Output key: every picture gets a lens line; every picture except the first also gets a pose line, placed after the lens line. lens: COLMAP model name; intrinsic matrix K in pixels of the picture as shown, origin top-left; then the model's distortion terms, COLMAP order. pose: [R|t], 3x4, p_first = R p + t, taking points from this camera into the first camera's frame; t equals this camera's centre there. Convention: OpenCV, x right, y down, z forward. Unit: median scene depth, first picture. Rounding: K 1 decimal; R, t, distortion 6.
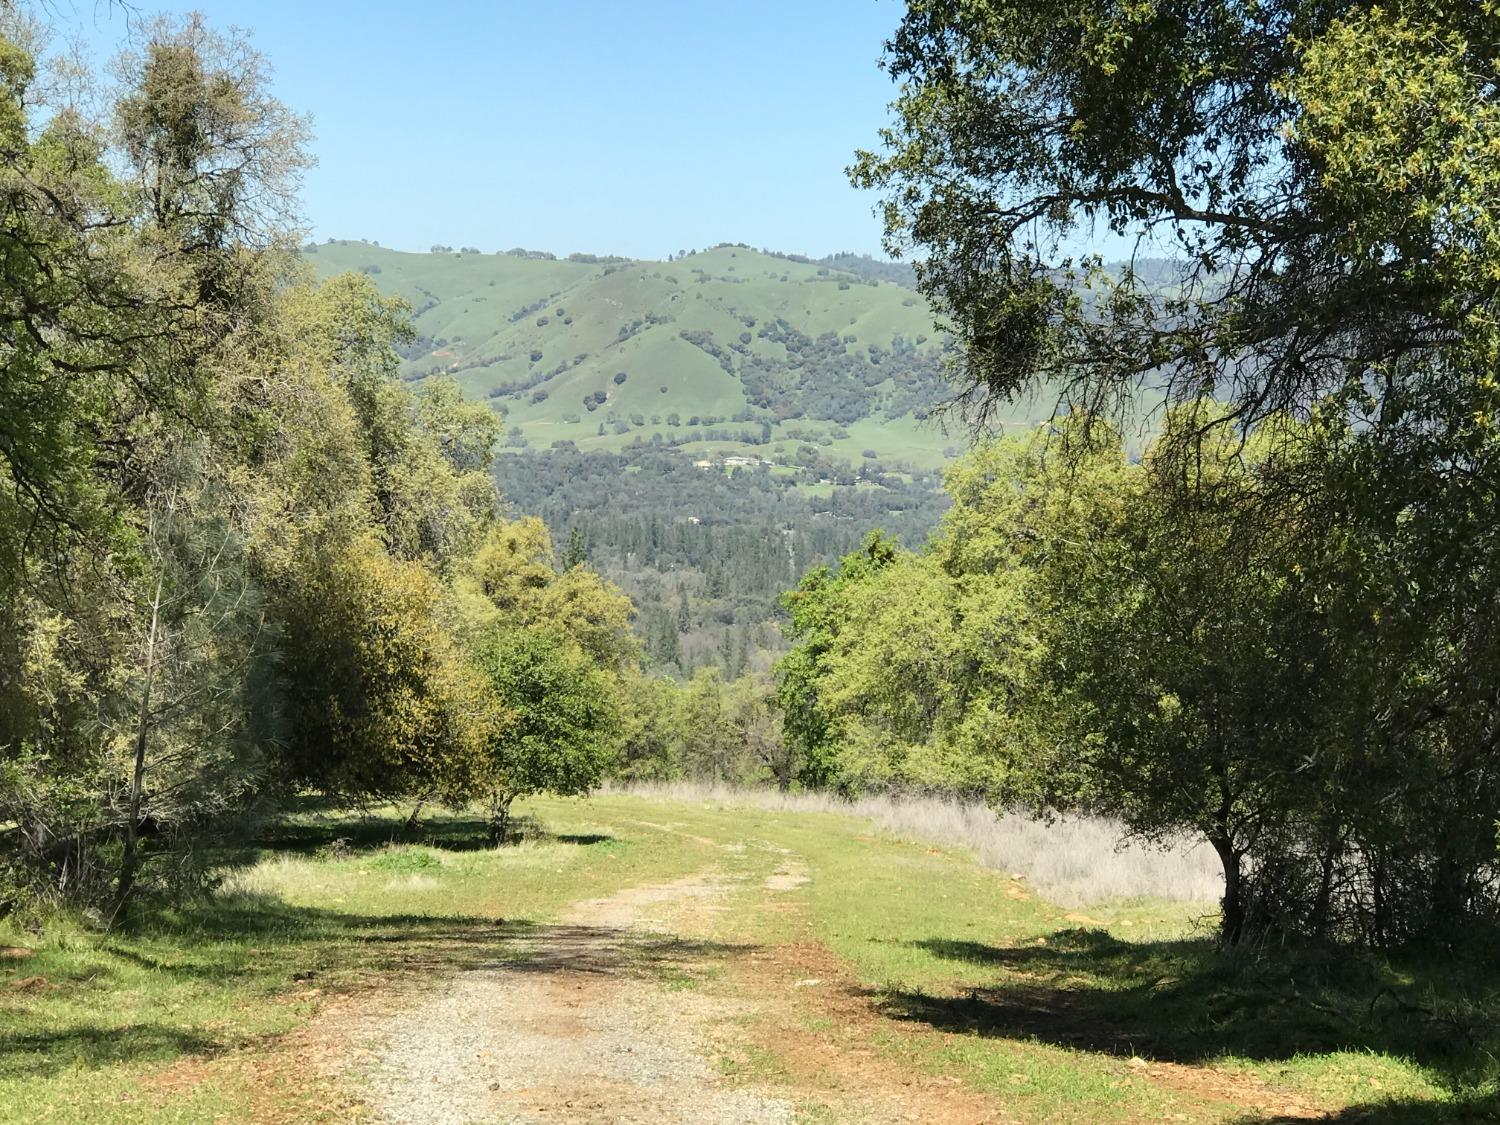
lens RADIAL K [[3338.8, 0, 750.0], [0, 3338.8, 562.5], [0, 0, 1]] dist [-0.129281, 2.734011]
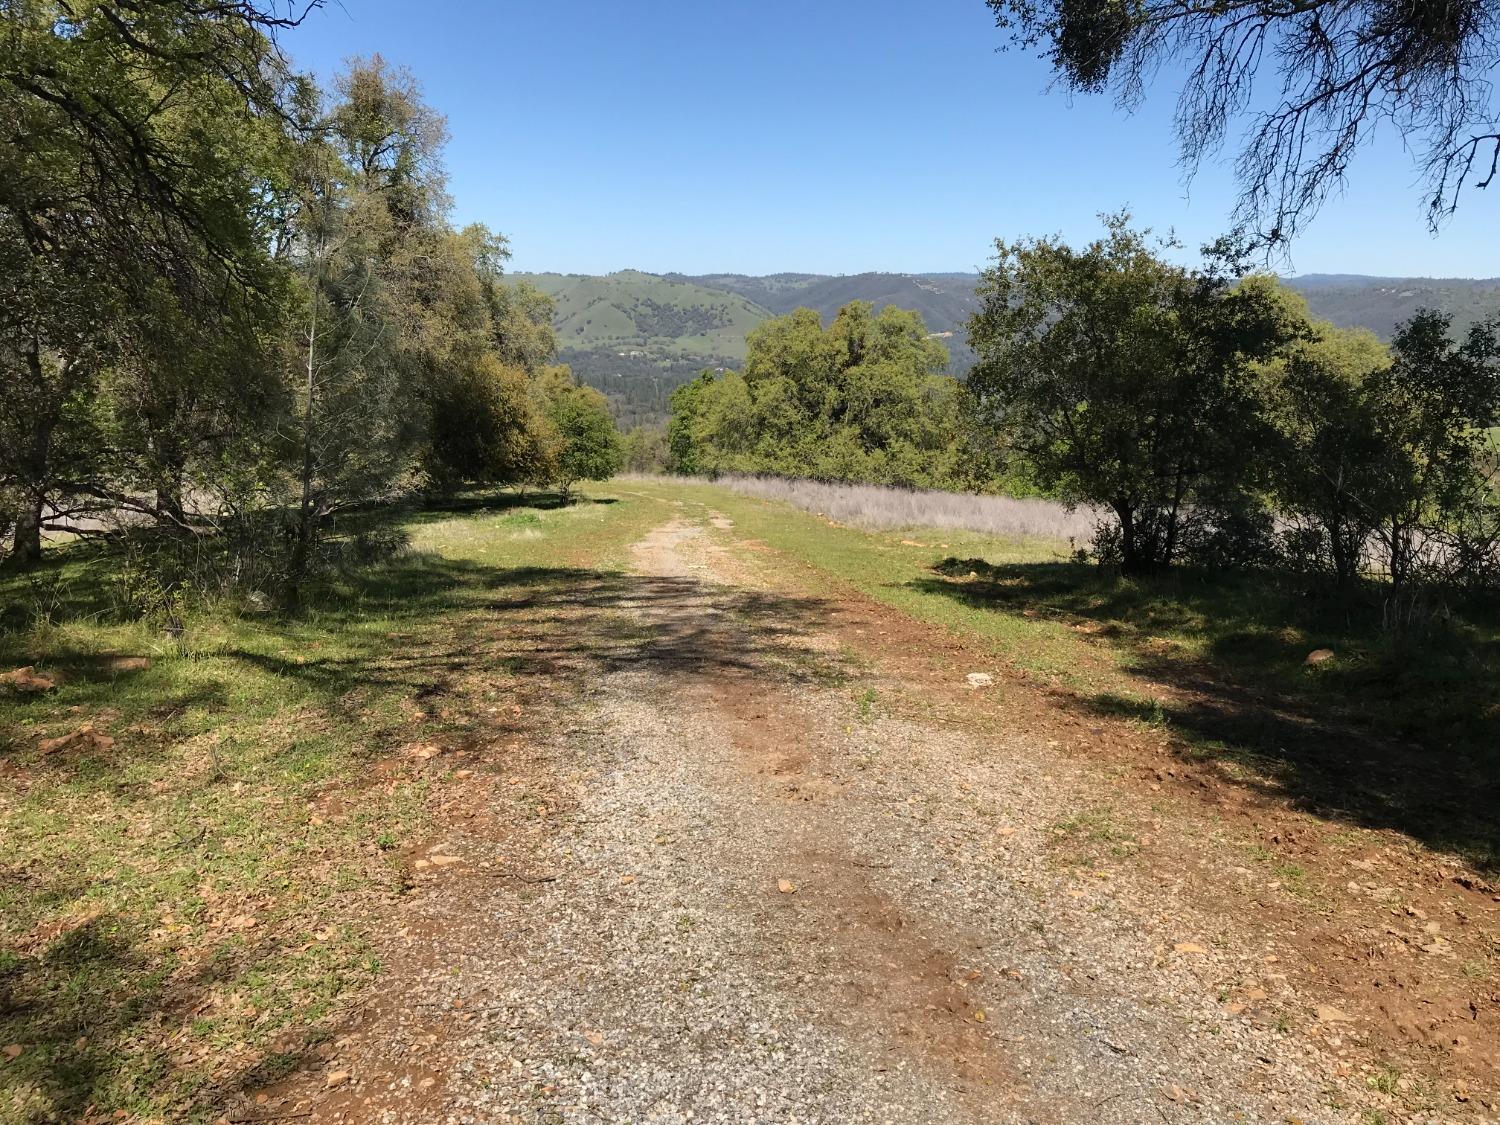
lens RADIAL K [[1215.5, 0, 750.0], [0, 1215.5, 562.5], [0, 0, 1]] dist [0.159870, -0.591201]
pose [[0.995818, -0.034520, 0.084582, -0.032686], [0.022372, 0.989818, 0.140570, 0.019771], [-0.088573, -0.138090, 0.986451, 0.296931]]
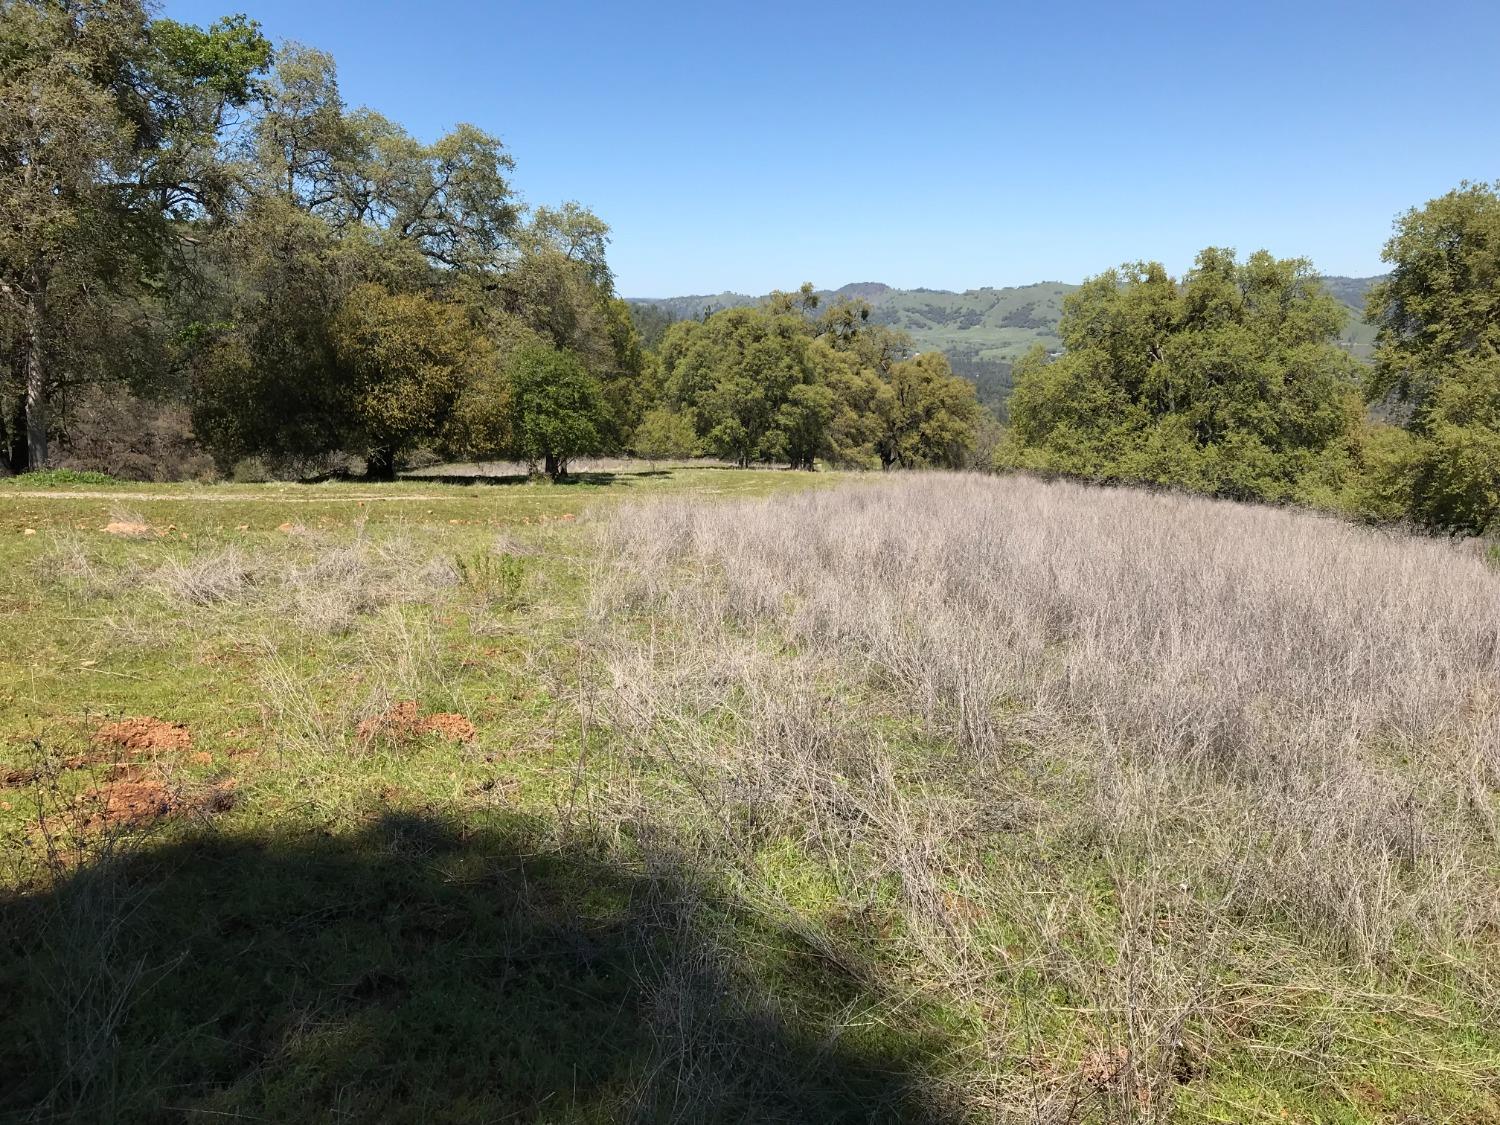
lens RADIAL K [[1213.1, 0, 750.0], [0, 1213.1, 562.5], [0, 0, 1]] dist [0.044786, -0.119118]
pose [[0.934897, 0.026818, -0.353903, 0.282899], [0.018115, 0.992236, 0.123043, 0.063293], [0.354455, -0.121444, 0.927153, 0.641163]]
